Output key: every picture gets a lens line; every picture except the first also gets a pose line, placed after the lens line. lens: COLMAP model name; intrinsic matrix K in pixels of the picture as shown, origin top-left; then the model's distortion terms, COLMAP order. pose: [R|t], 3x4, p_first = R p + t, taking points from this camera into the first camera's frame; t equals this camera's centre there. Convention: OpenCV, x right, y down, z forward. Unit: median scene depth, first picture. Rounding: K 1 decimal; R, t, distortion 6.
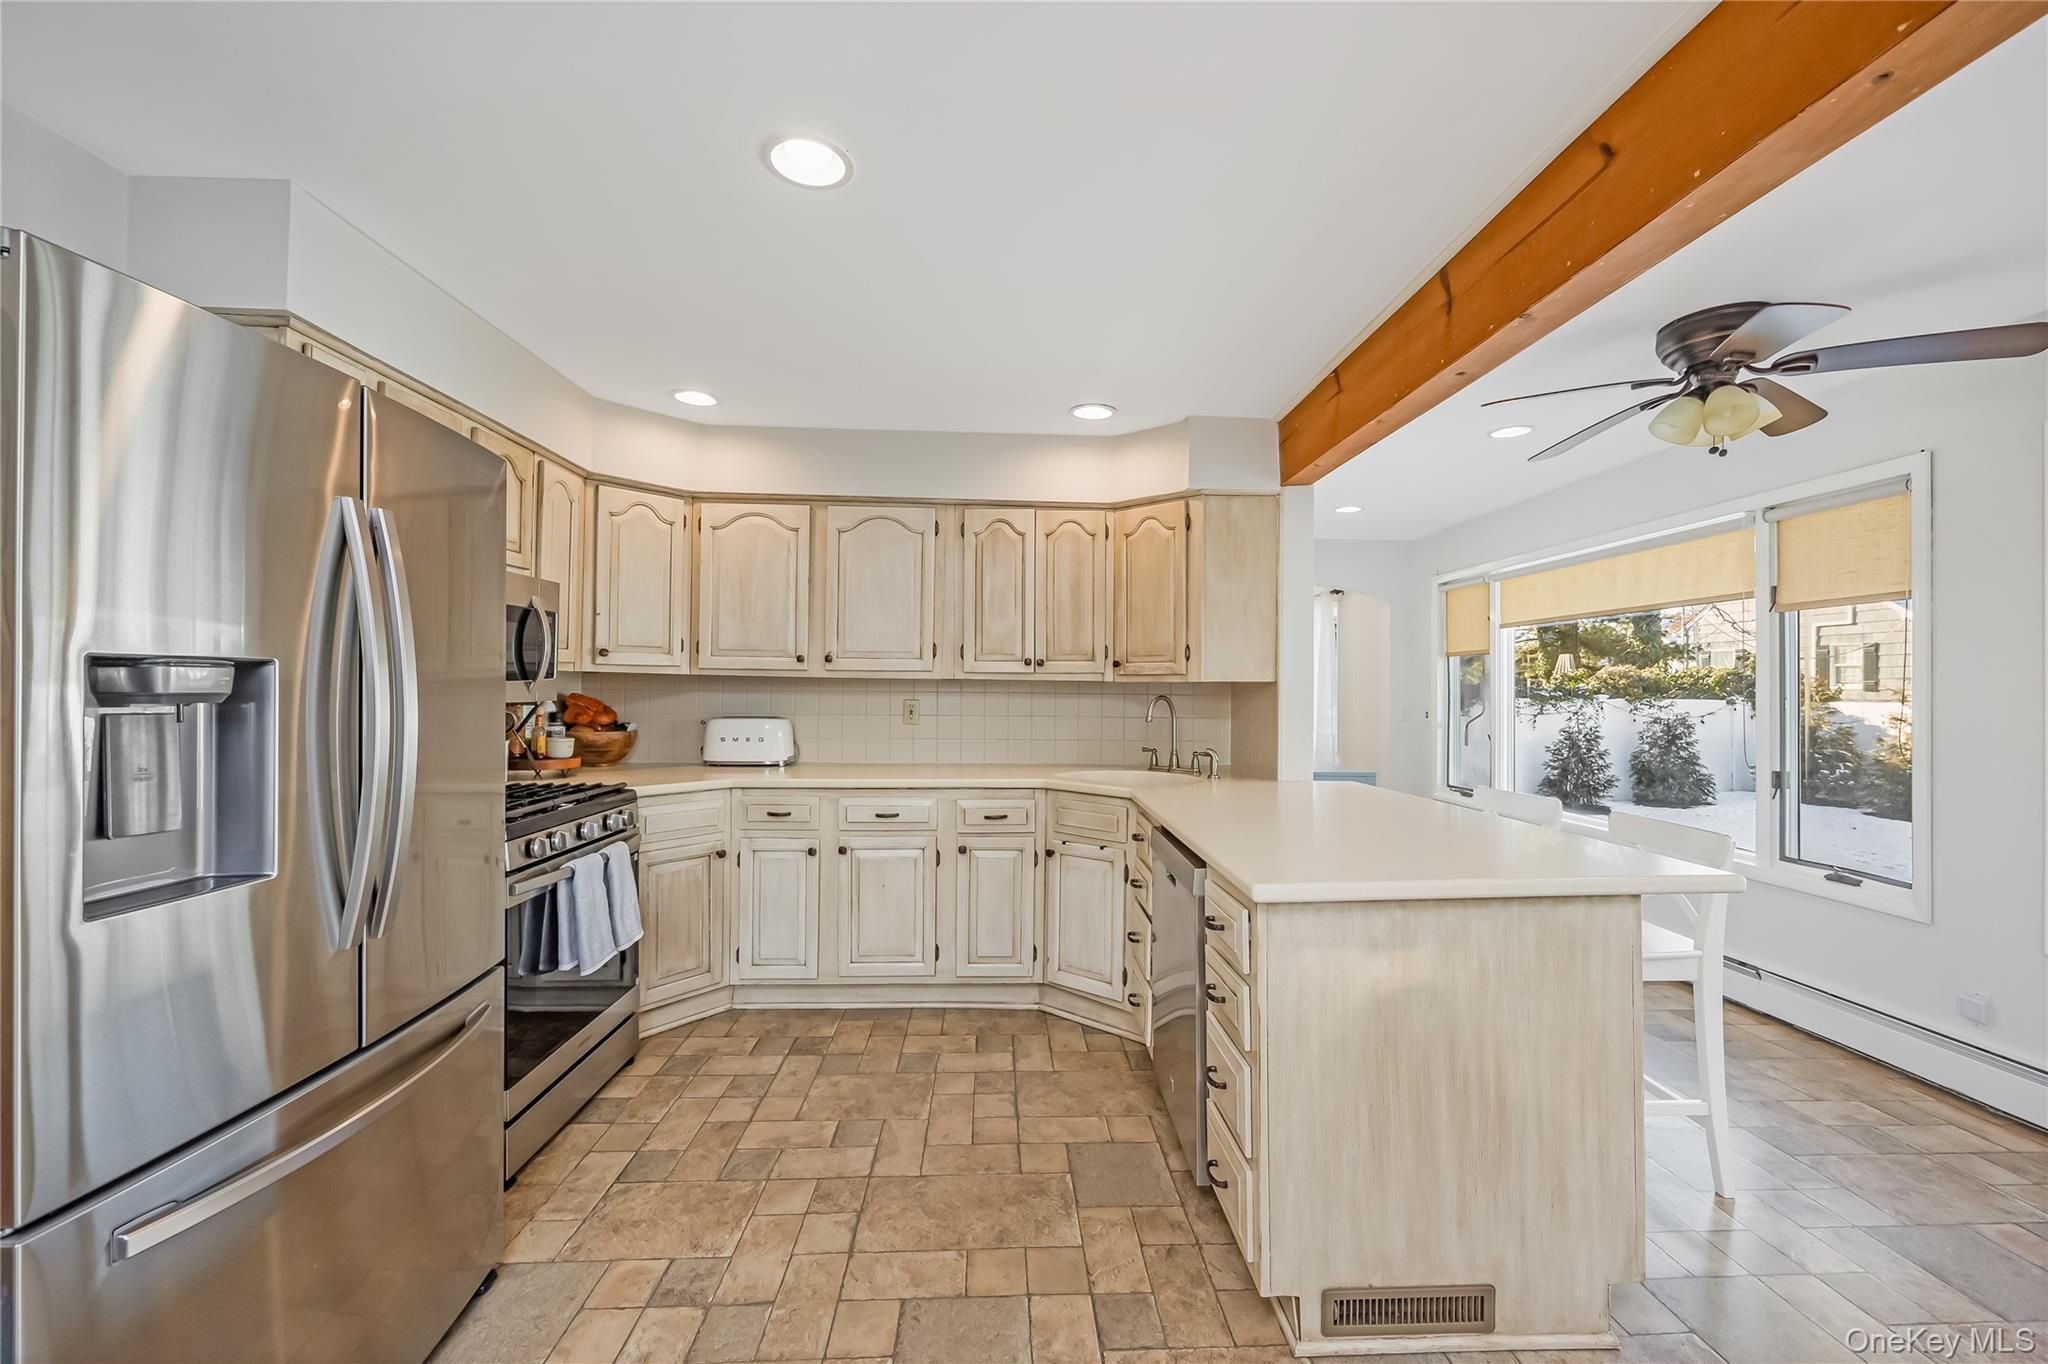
lens RADIAL K [[831.7, 0, 1021.6], [0, 831.7, 687.6], [0, 0, 1]] dist [-0.006752, 0.000650]
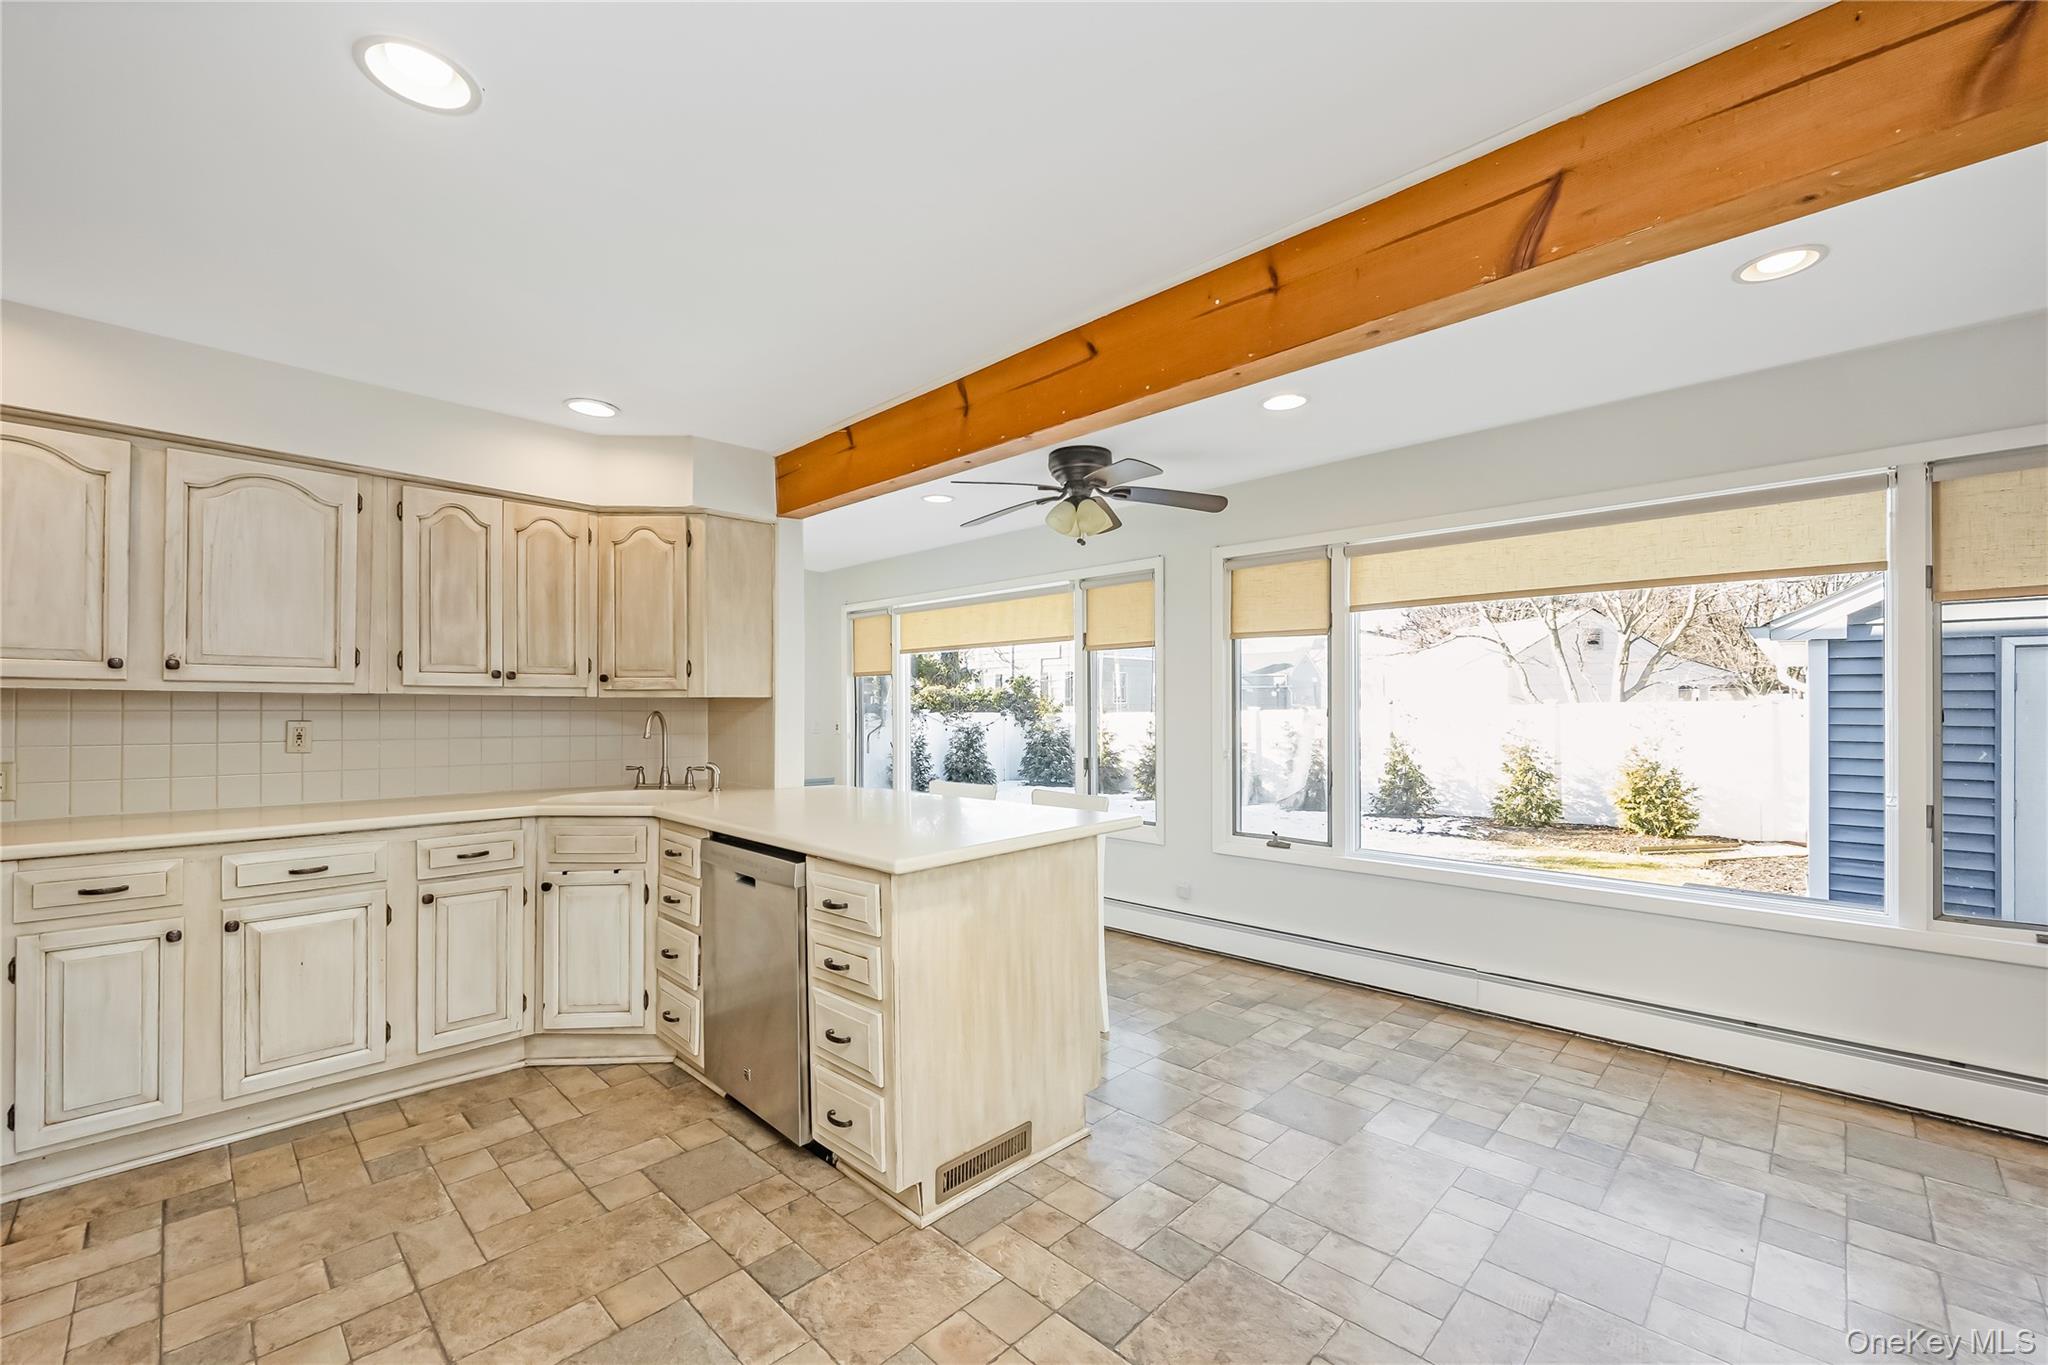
lens RADIAL K [[831.7, 0, 1037.6], [0, 831.7, 708.6], [0, 0, 1]] dist [-0.006752, 0.000650]
pose [[0.722501, -0.008914, 0.691313, -0.201721], [0.005905, 0.999960, 0.006722, 0.002514], [-0.691345, -0.000774, 0.722525, -0.018919]]
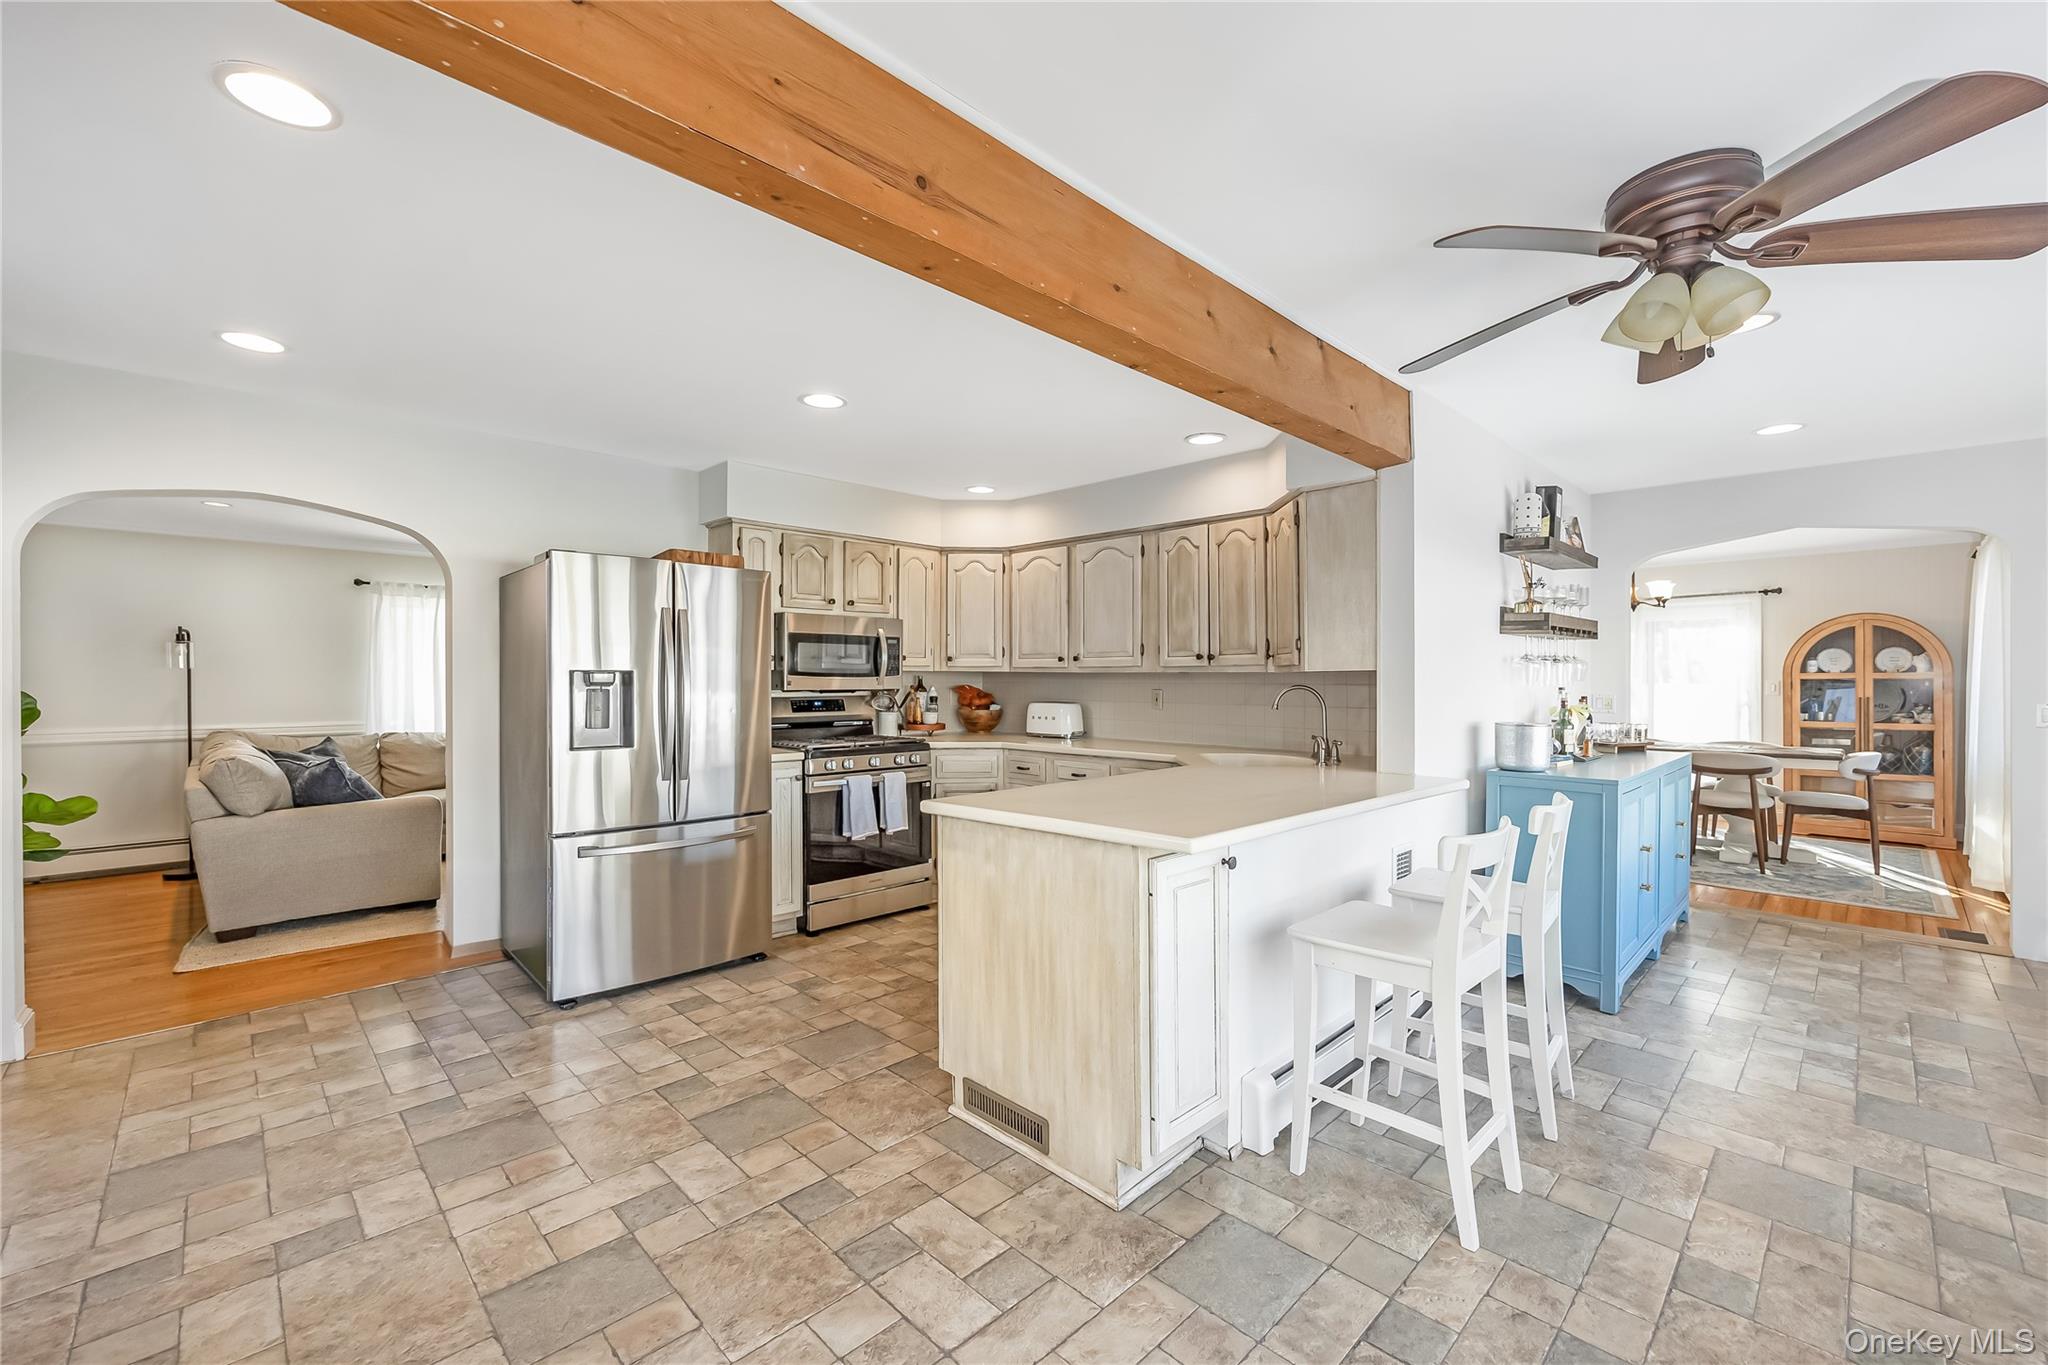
lens RADIAL K [[831.7, 0, 1017.6], [0, 831.7, 685.7], [0, 0, 1]] dist [-0.006752, 0.000650]
pose [[0.667238, -0.002077, -0.744842, 0.776451], [0.005249, 0.999984, 0.001914, 0.006749], [0.744826, -0.005187, 0.667238, 0.034421]]
